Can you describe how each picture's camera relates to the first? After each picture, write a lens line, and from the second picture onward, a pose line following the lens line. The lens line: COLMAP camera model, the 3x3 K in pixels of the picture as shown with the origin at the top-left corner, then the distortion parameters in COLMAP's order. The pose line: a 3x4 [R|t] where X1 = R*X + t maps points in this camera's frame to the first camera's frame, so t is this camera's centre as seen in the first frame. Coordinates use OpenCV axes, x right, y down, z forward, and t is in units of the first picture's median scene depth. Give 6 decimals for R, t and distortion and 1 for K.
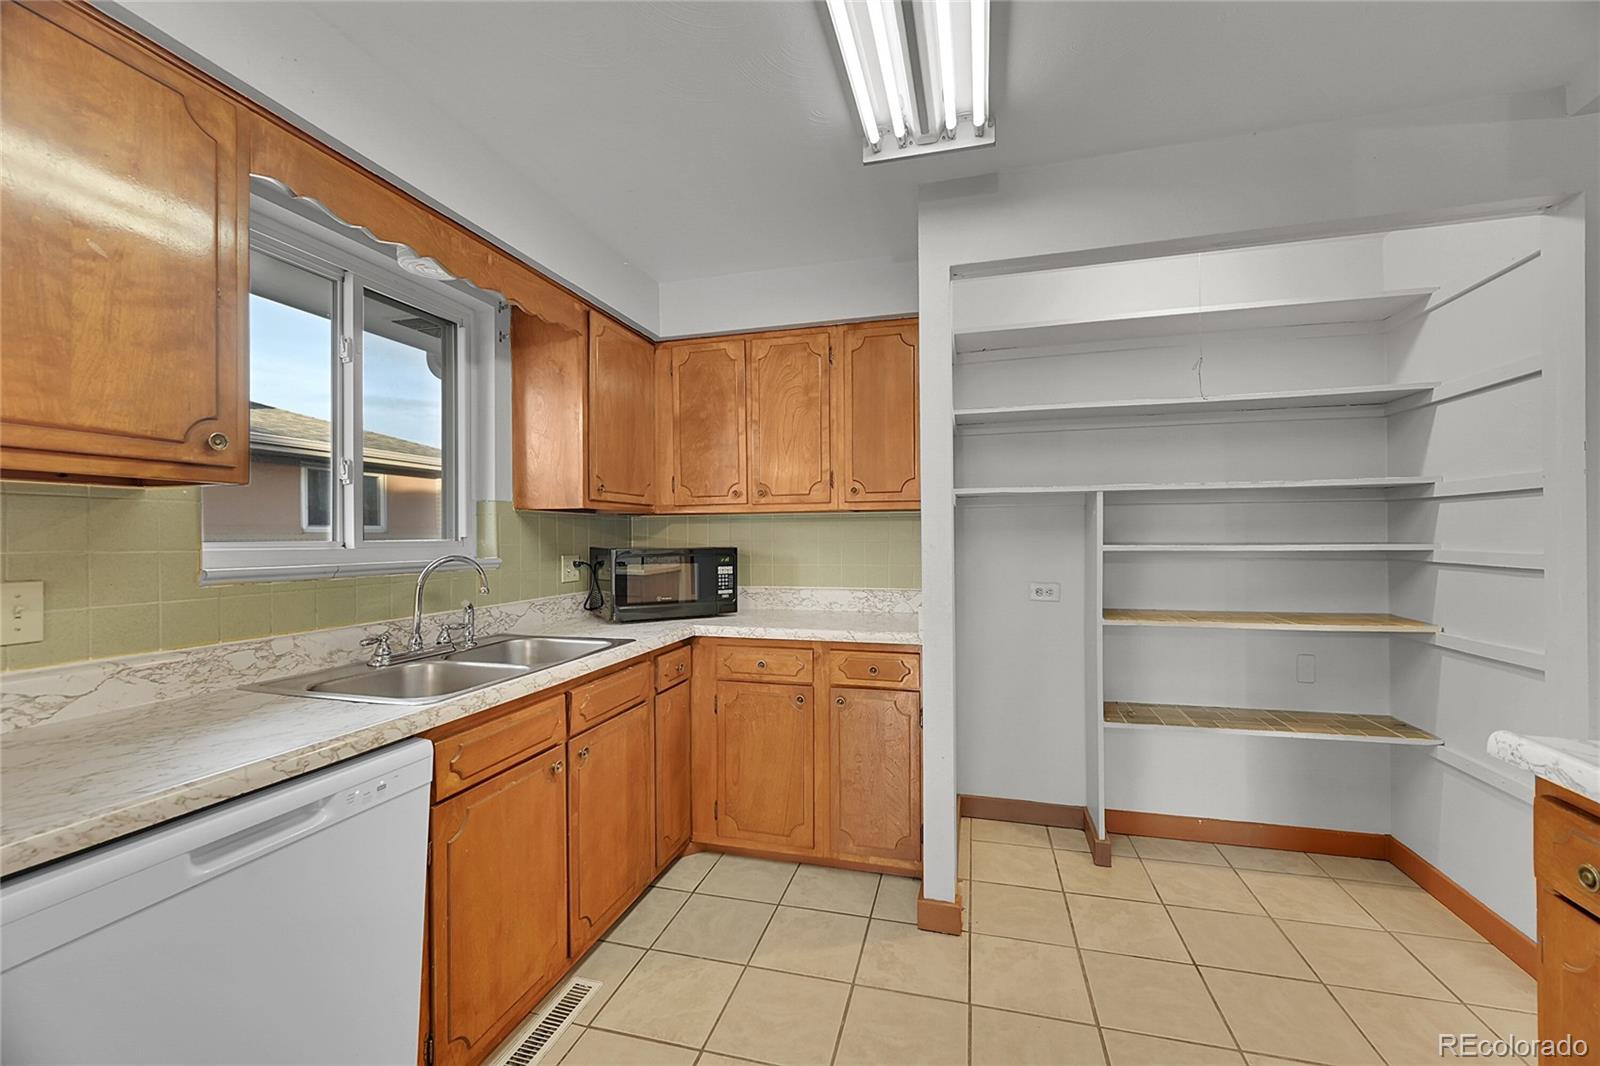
lens RADIAL K [[626.0, 0, 811.0], [0, 626.0, 535.0], [0, 0, 1]] dist [0.002633, 0.000255]
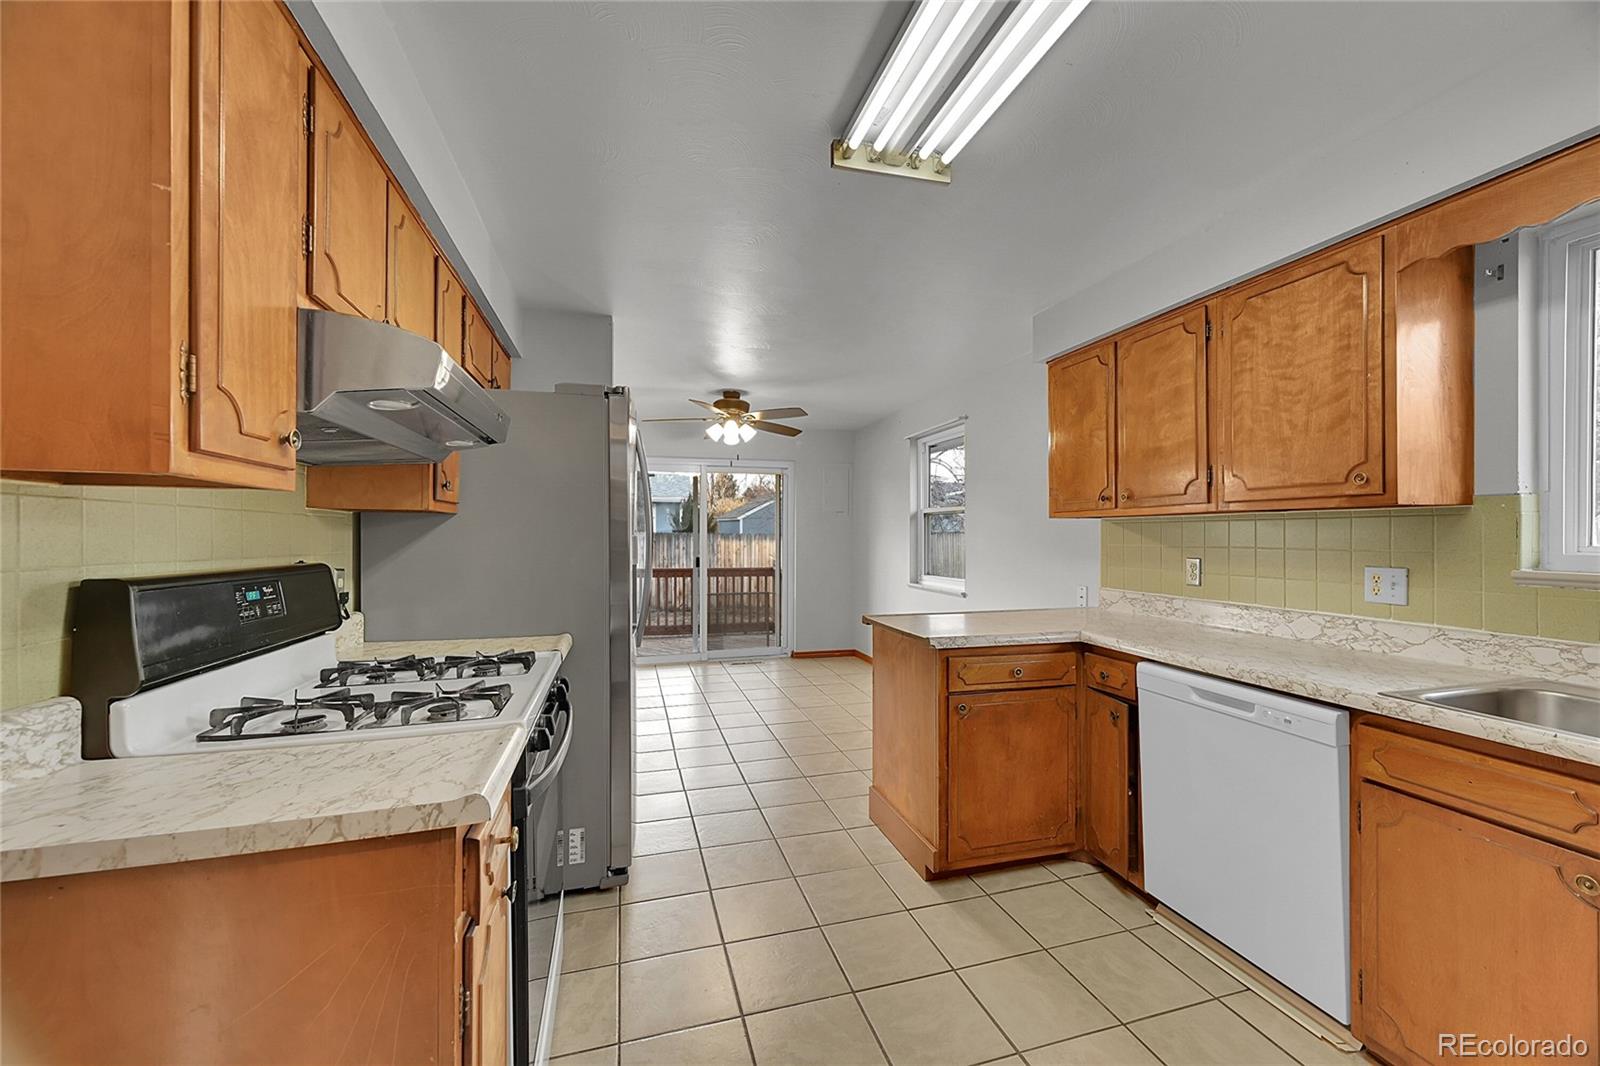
lens RADIAL K [[626.0, 0, 802.5], [0, 626.0, 533.0], [0, 0, 1]] dist [0.002633, 0.000255]
pose [[-0.851729, 0.007190, -0.523934, 0.815800], [0.009872, 0.999949, -0.002326, -0.026100], [0.523890, -0.007153, -0.851756, 1.343450]]
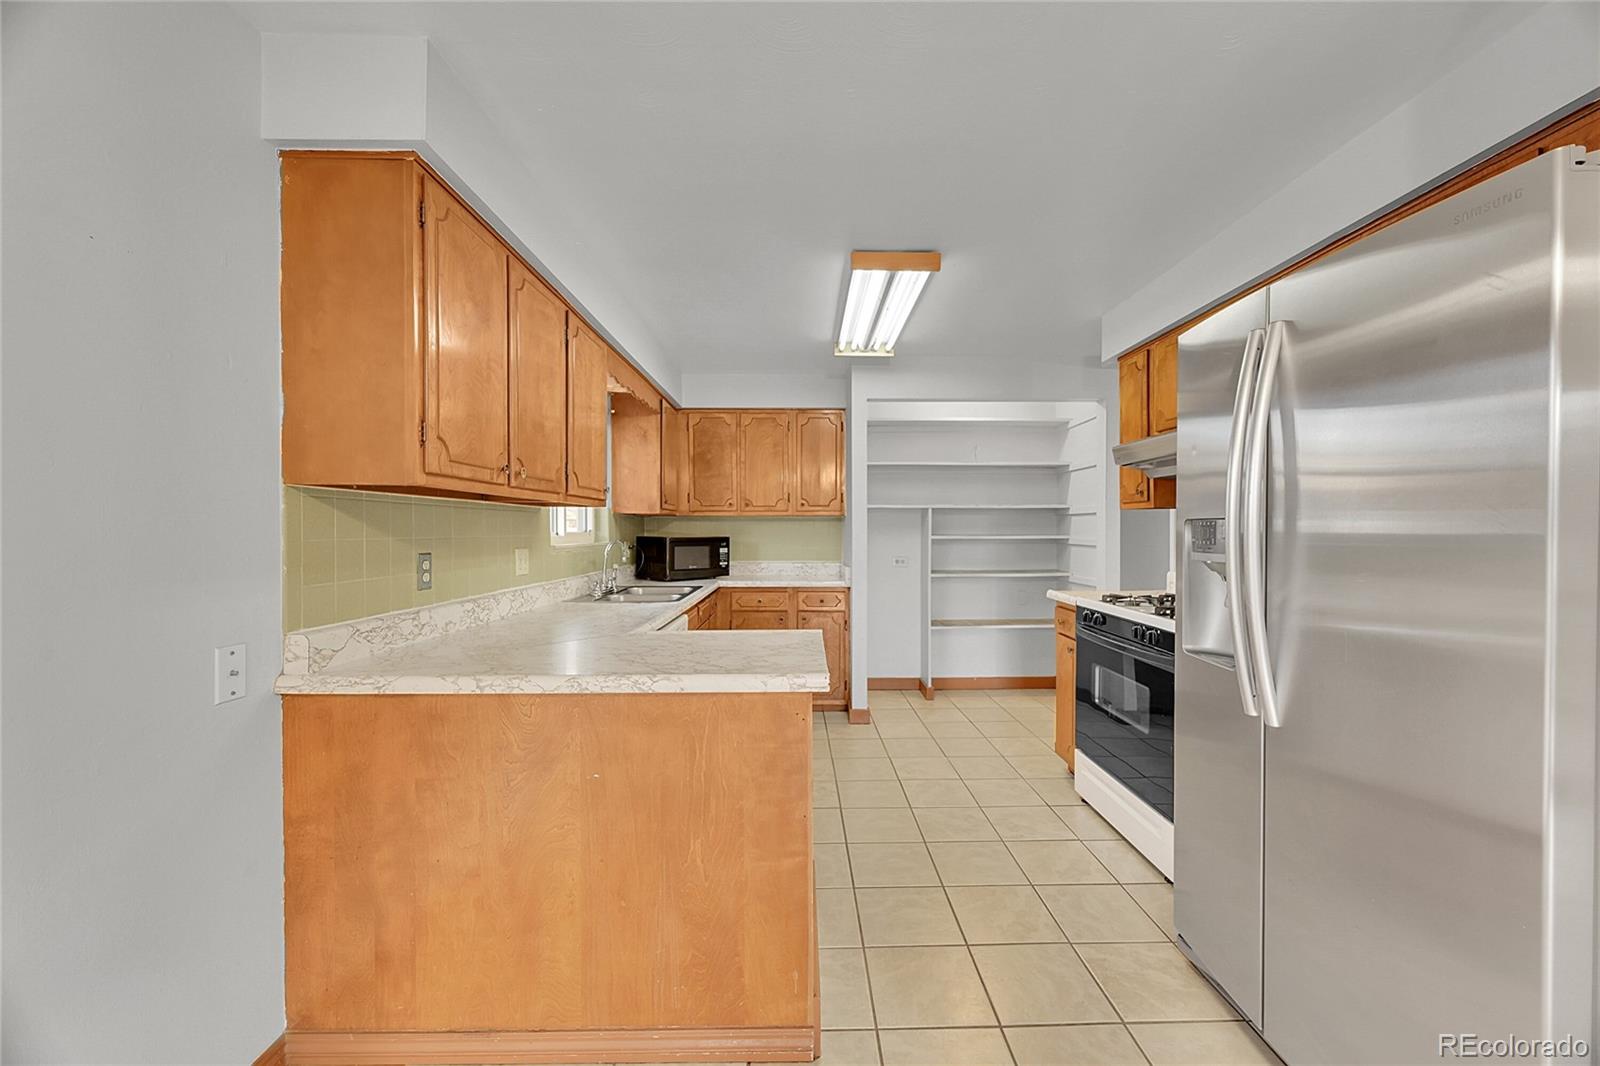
lens RADIAL K [[626.0, 0, 808.7], [0, 626.0, 535.4], [0, 0, 1]] dist [0.002633, 0.000255]
pose [[0.962139, 0.003751, 0.272533, -0.405836], [-0.005775, 0.999961, 0.006624, 0.003978], [-0.272497, -0.007947, 0.962124, -0.721141]]
